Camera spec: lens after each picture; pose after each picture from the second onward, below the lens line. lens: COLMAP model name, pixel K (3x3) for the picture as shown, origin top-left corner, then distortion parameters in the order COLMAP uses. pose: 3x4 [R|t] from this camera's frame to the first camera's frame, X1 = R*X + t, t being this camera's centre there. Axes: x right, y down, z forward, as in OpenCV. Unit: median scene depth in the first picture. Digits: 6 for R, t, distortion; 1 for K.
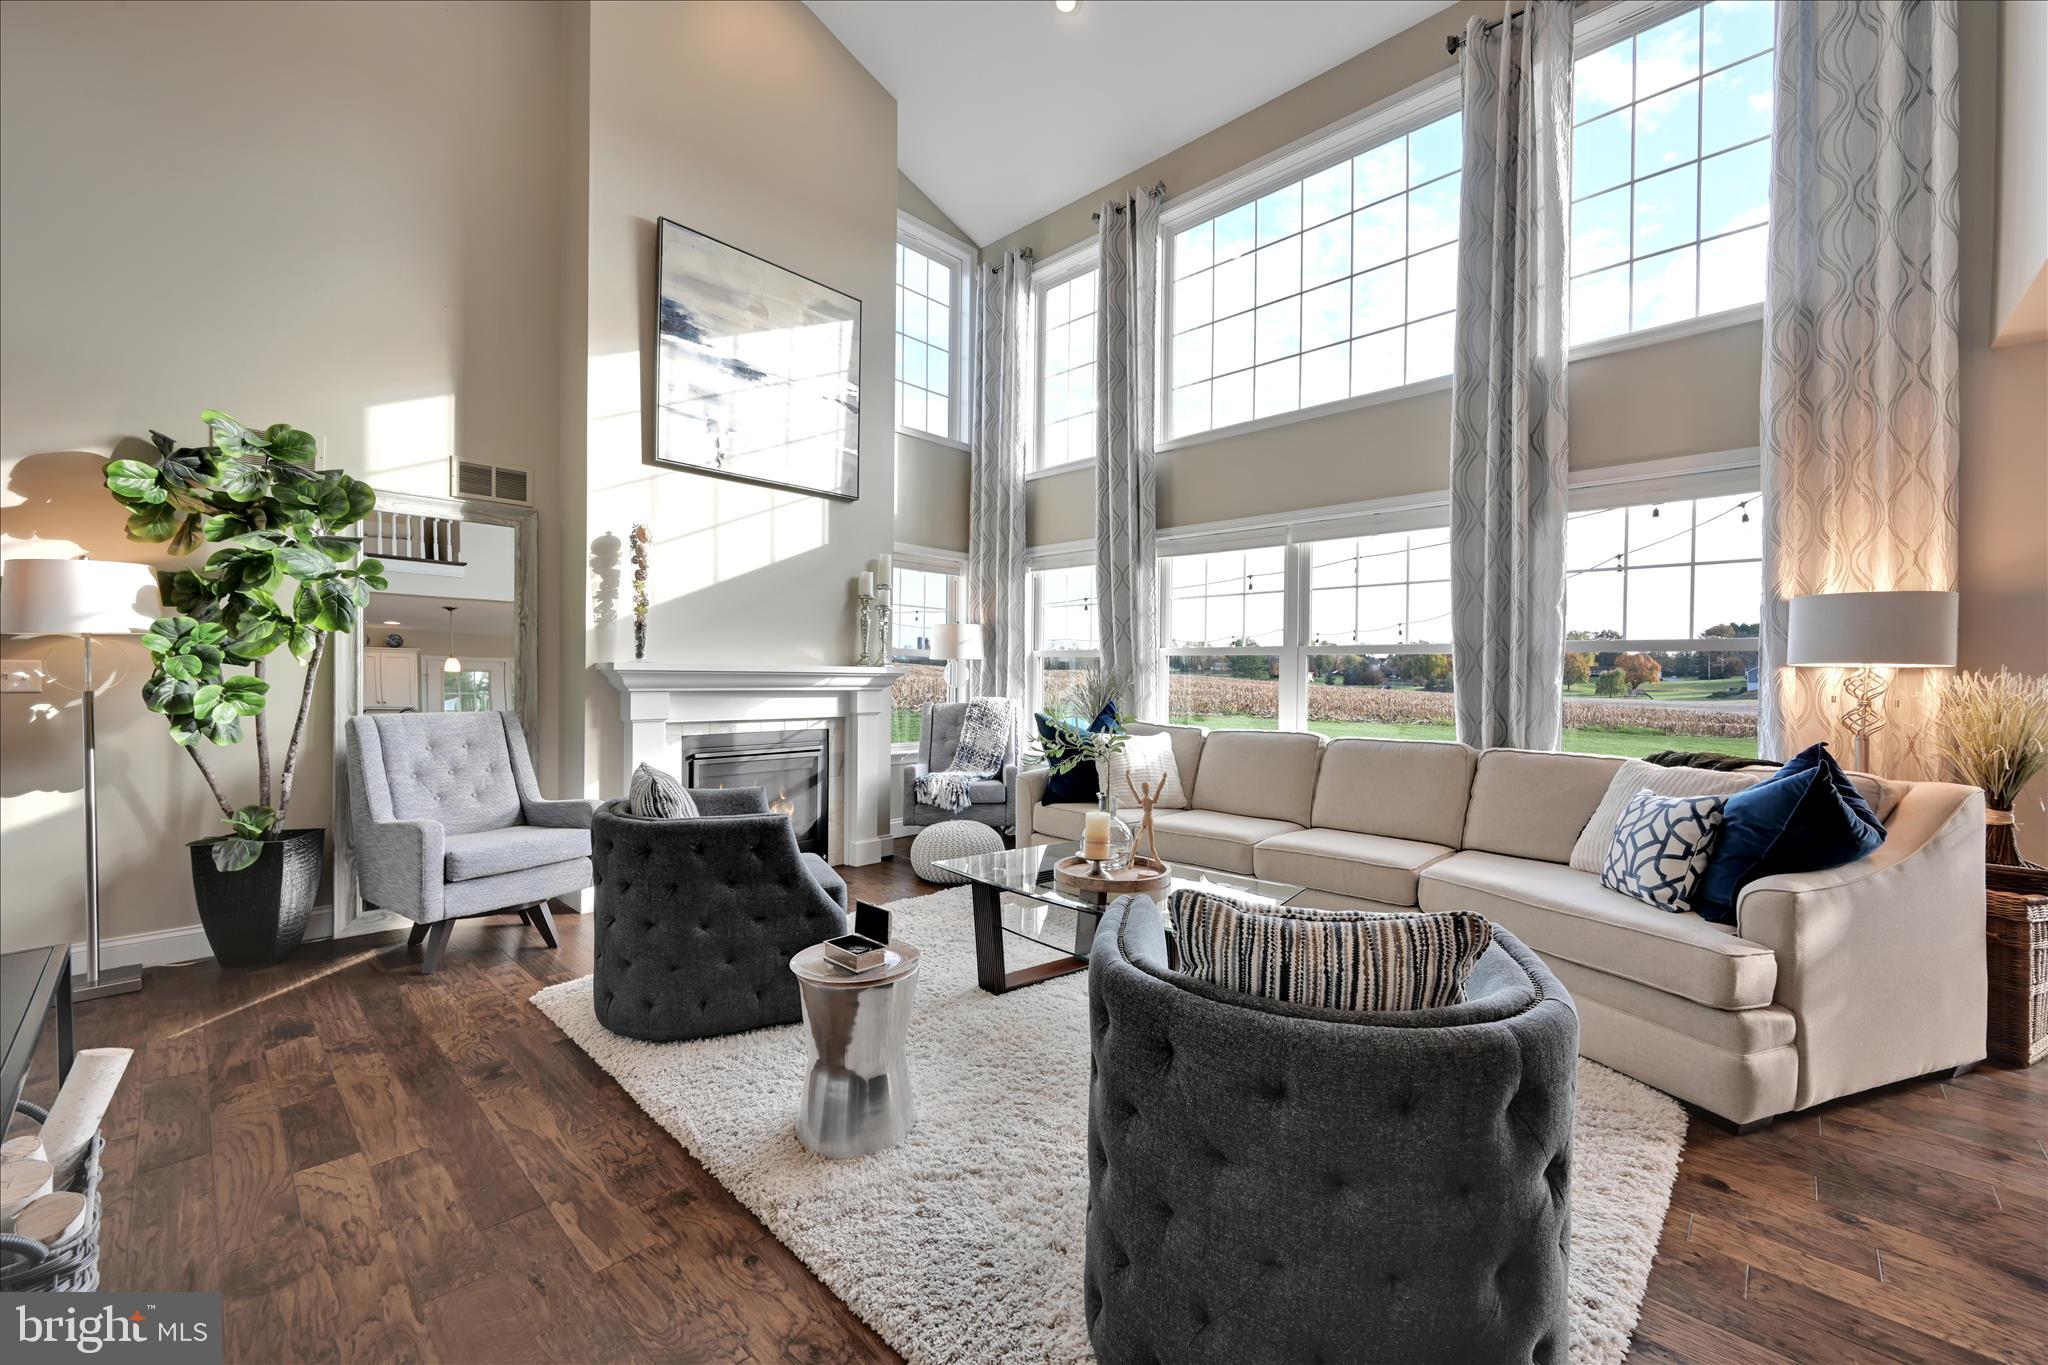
lens RADIAL K [[805.1, 0, 1030.8], [0, 805.1, 683.1], [0, 0, 1]] dist [-0.001416, 0.000146]
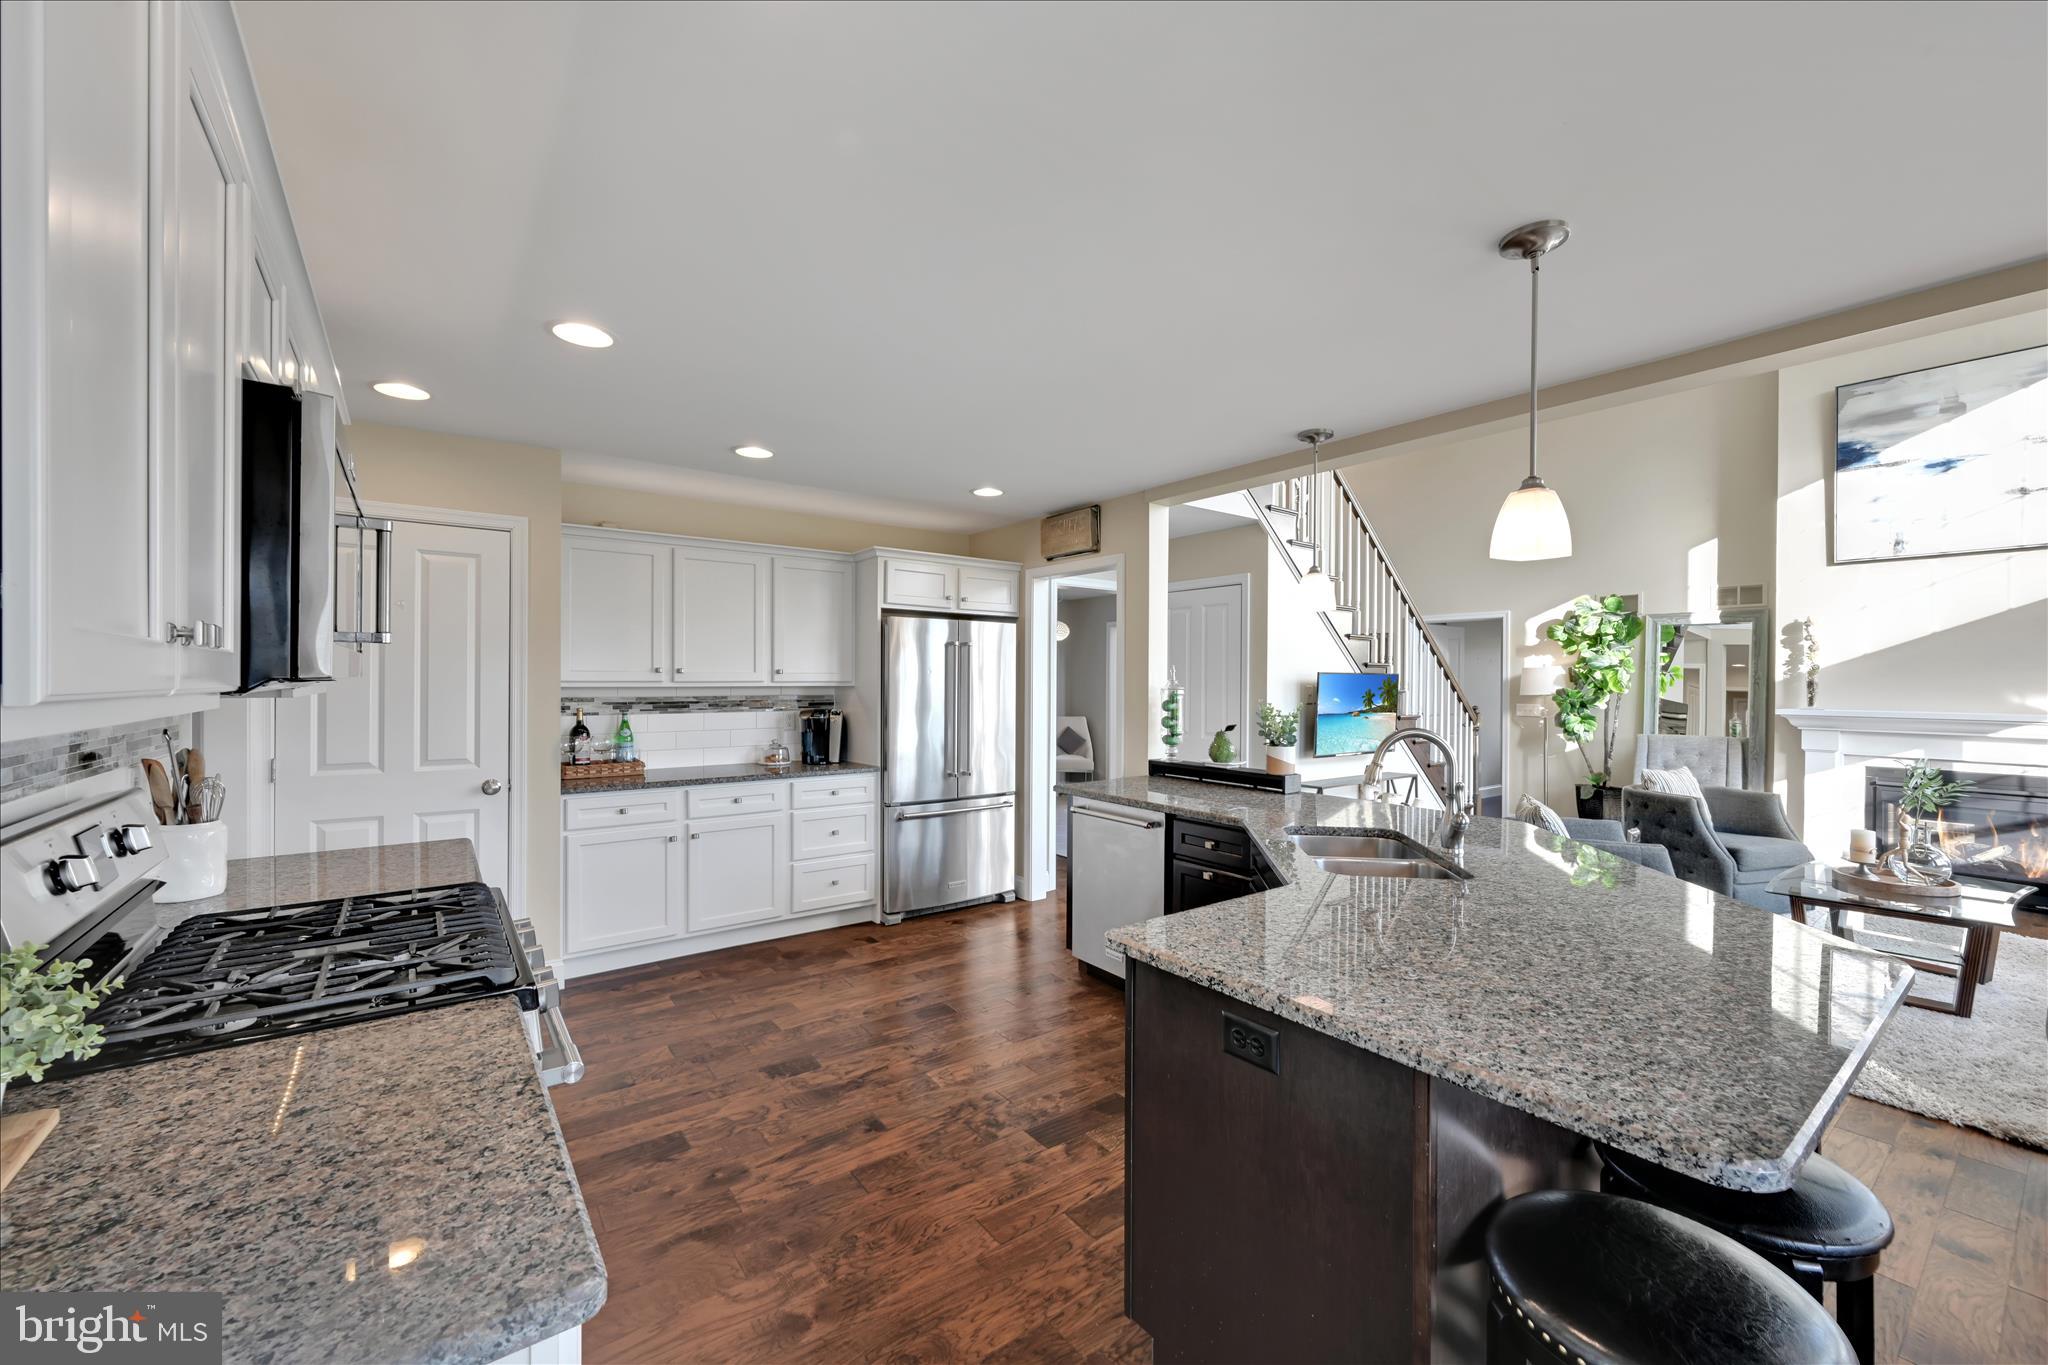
lens RADIAL K [[805.1, 0, 1025.5], [0, 805.1, 687.2], [0, 0, 1]] dist [-0.001416, 0.000146]
pose [[-0.182027, -0.000294, -0.983294, 1.140924], [-0.012187, 0.999924, 0.001958, -0.049105], [0.983218, 0.012340, -0.182017, -0.108915]]
